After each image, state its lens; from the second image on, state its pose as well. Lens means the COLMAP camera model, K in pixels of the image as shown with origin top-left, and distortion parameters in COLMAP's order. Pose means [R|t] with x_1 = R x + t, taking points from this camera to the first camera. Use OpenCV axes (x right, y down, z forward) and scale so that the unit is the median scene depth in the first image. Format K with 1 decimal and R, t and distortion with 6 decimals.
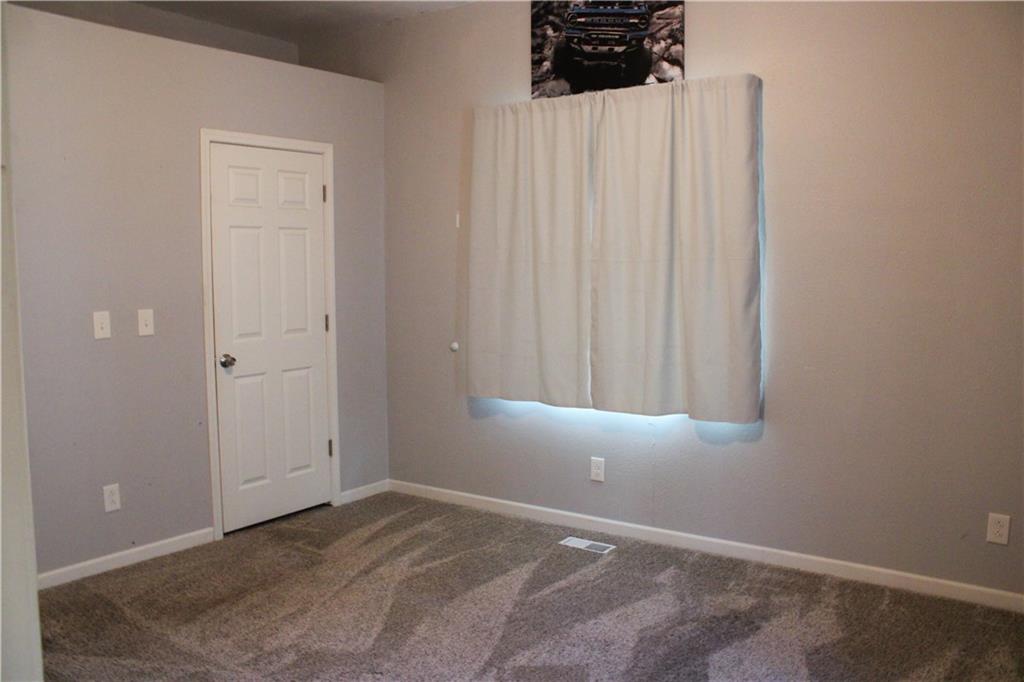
lens RADIAL K [[913.9, 0, 512.0], [0, 913.9, 341.0], [0, 0, 1]] dist [-0.007313, -0.009383]
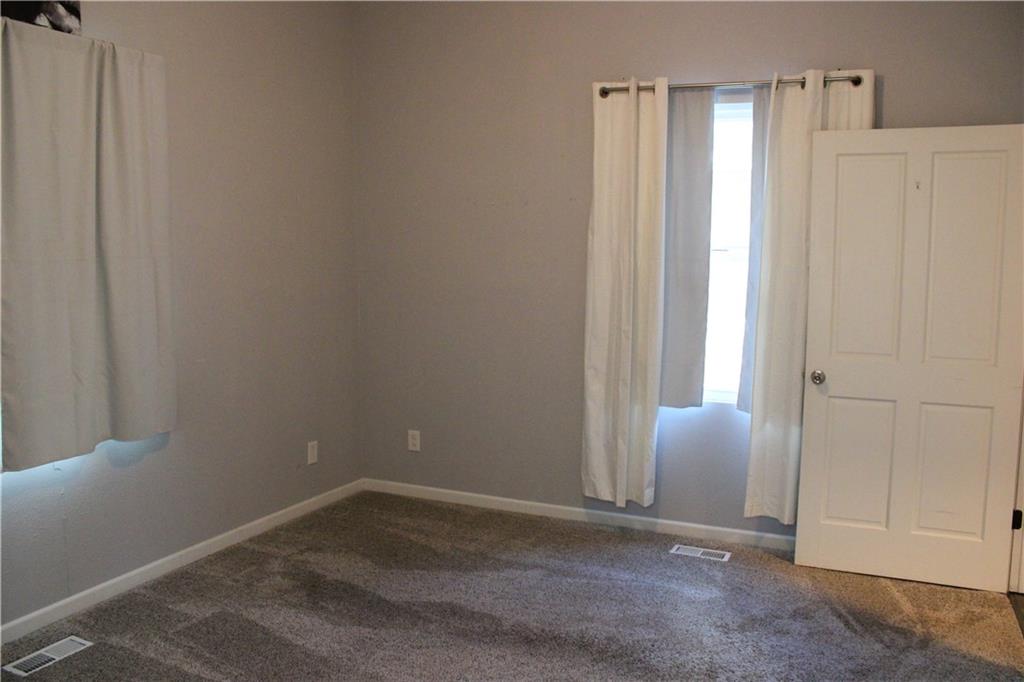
lens RADIAL K [[913.9, 0, 512.0], [0, 913.9, 341.0], [0, 0, 1]] dist [-0.007313, -0.009383]
pose [[-0.194097, -0.107306, 0.975096, -0.718471], [0.075002, 0.989467, 0.123817, -0.090009], [-0.978111, 0.097167, -0.184004, 0.812385]]
